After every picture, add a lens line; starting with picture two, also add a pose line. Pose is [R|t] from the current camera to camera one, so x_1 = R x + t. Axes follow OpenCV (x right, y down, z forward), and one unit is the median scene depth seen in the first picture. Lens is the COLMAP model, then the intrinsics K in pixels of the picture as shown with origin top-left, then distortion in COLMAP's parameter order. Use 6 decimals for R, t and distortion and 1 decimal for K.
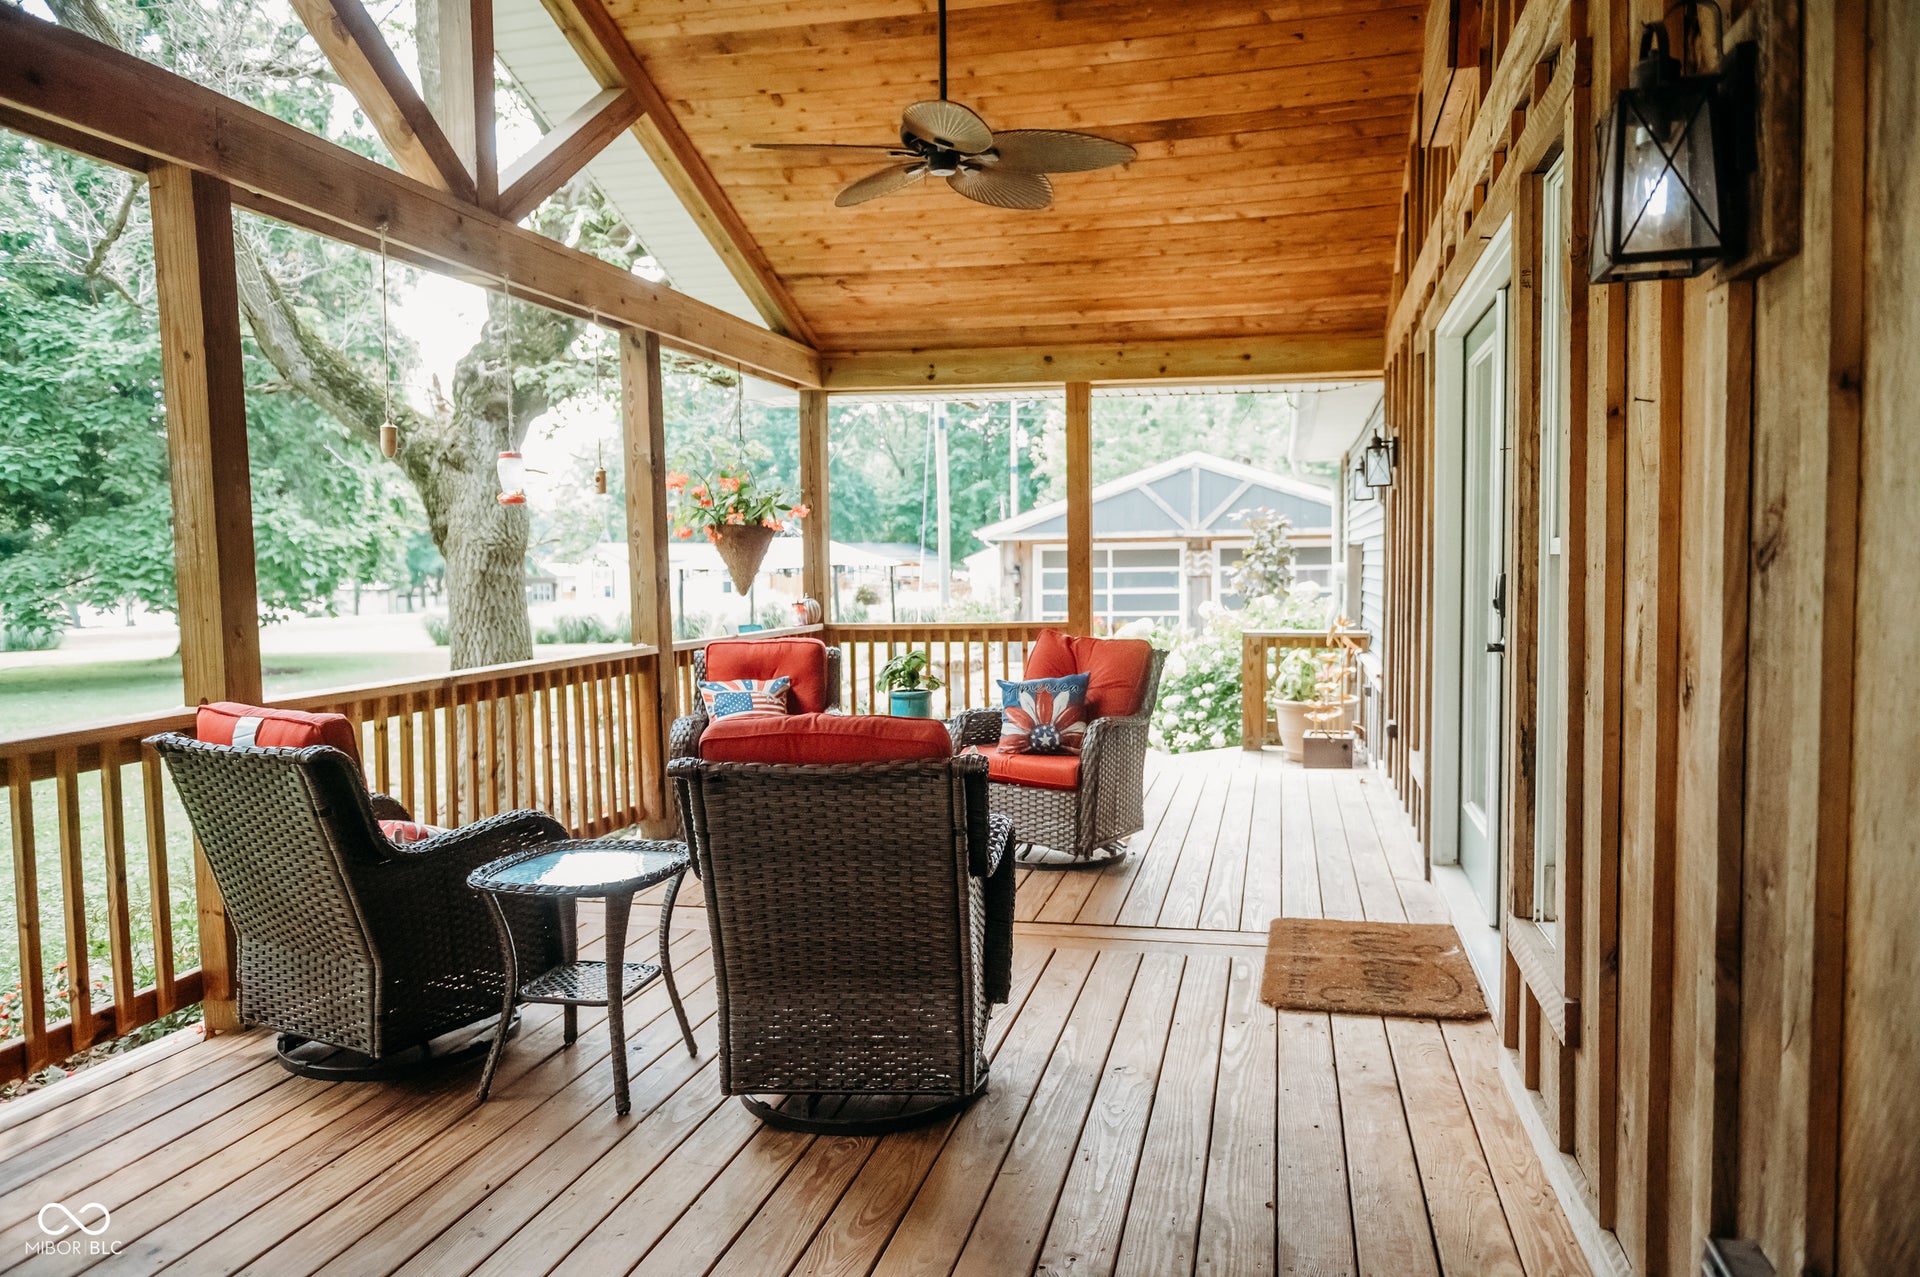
lens RADIAL K [[1328.9, 0, 958.6], [0, 1328.9, 641.8], [0, 0, 1]] dist [-0.007409, -0.008576]
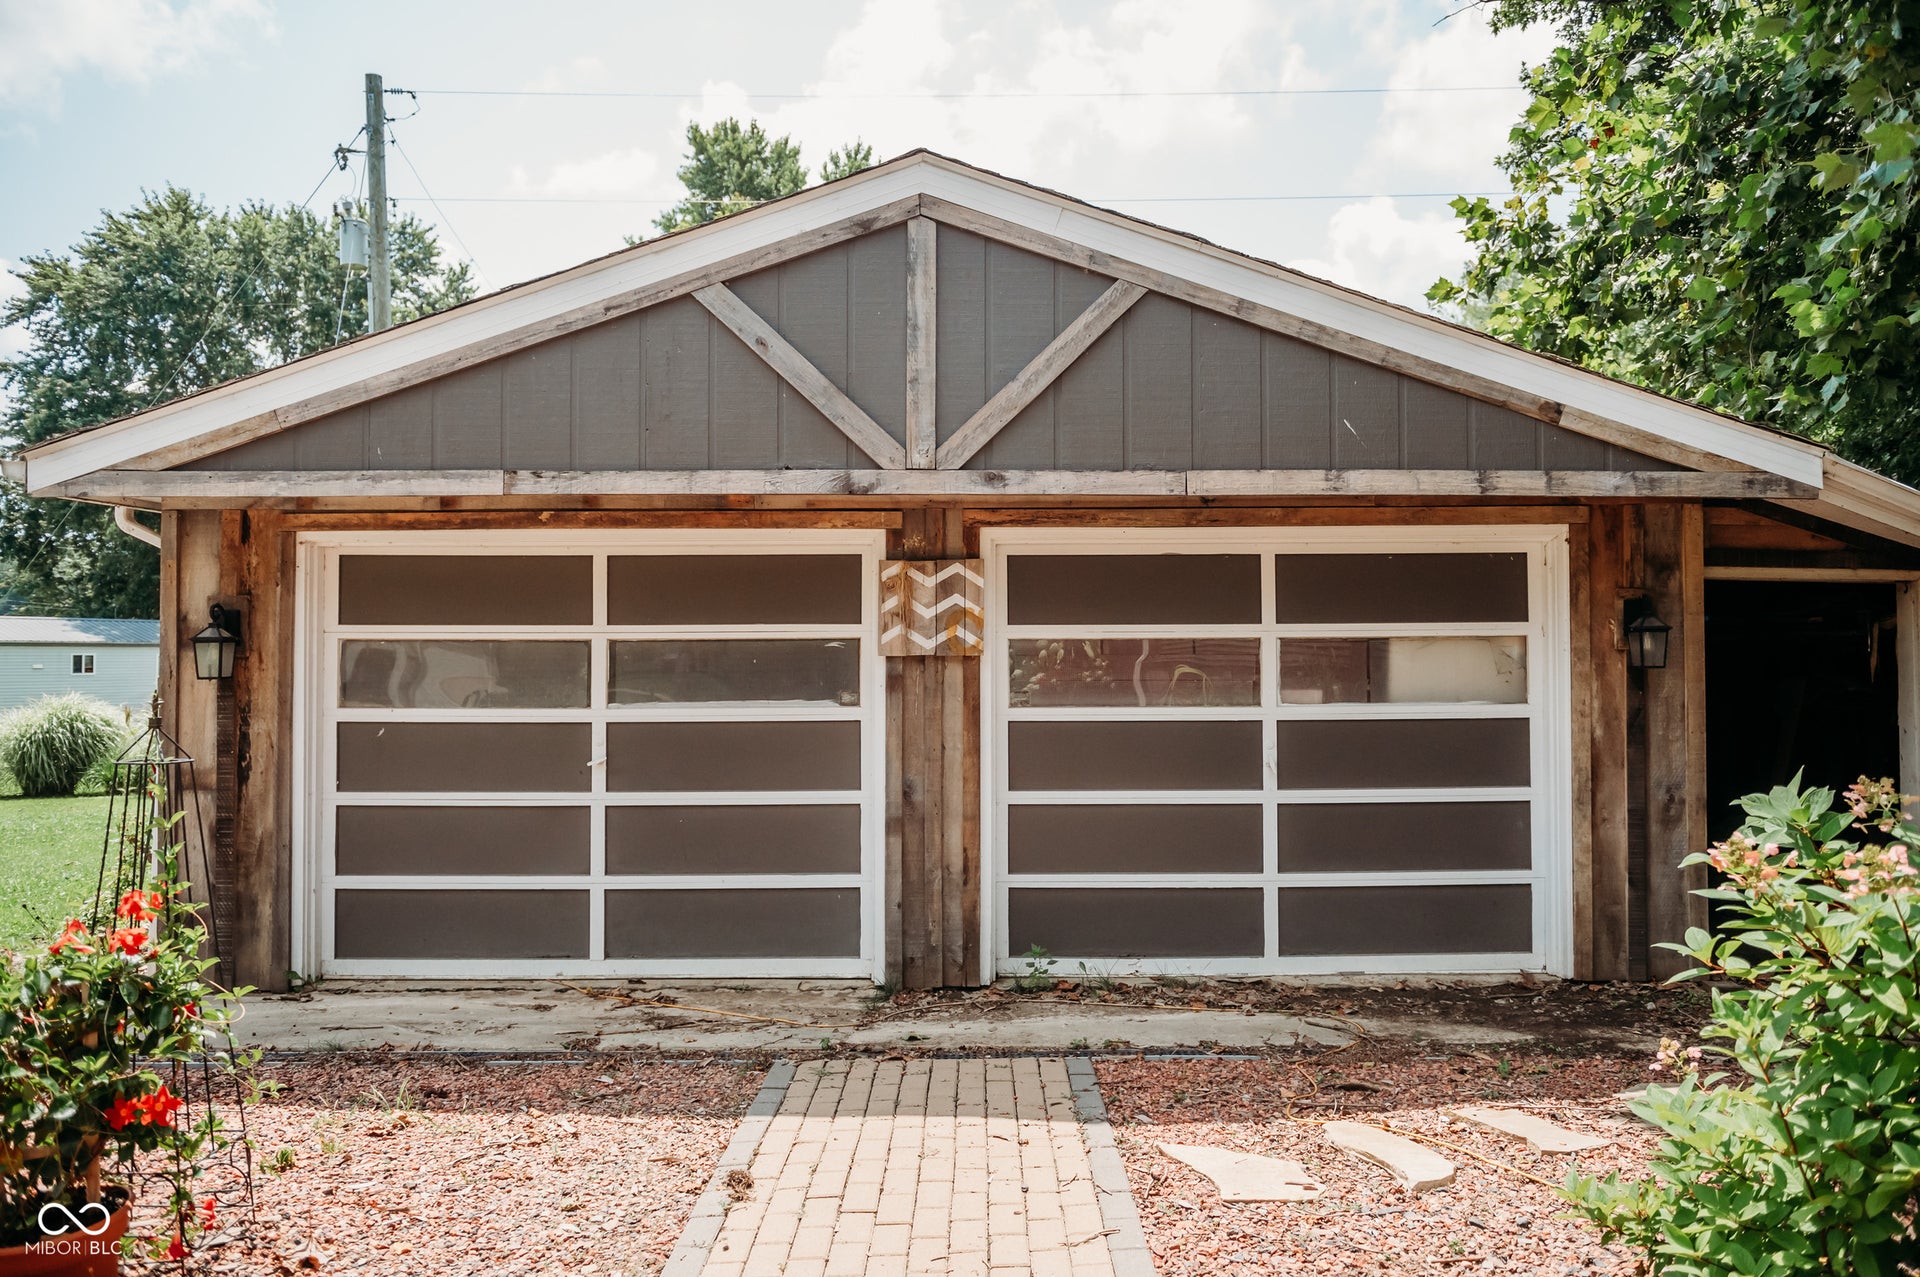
lens RADIAL K [[1328.9, 0, 960.8], [0, 1328.9, 638.8], [0, 0, 1]] dist [-0.007409, -0.008576]
pose [[0.974894, 0.019736, 0.221795, 0.128342], [-0.001837, 0.996744, -0.080616, -0.032095], [-0.222664, 0.078184, 0.971755, 0.744147]]
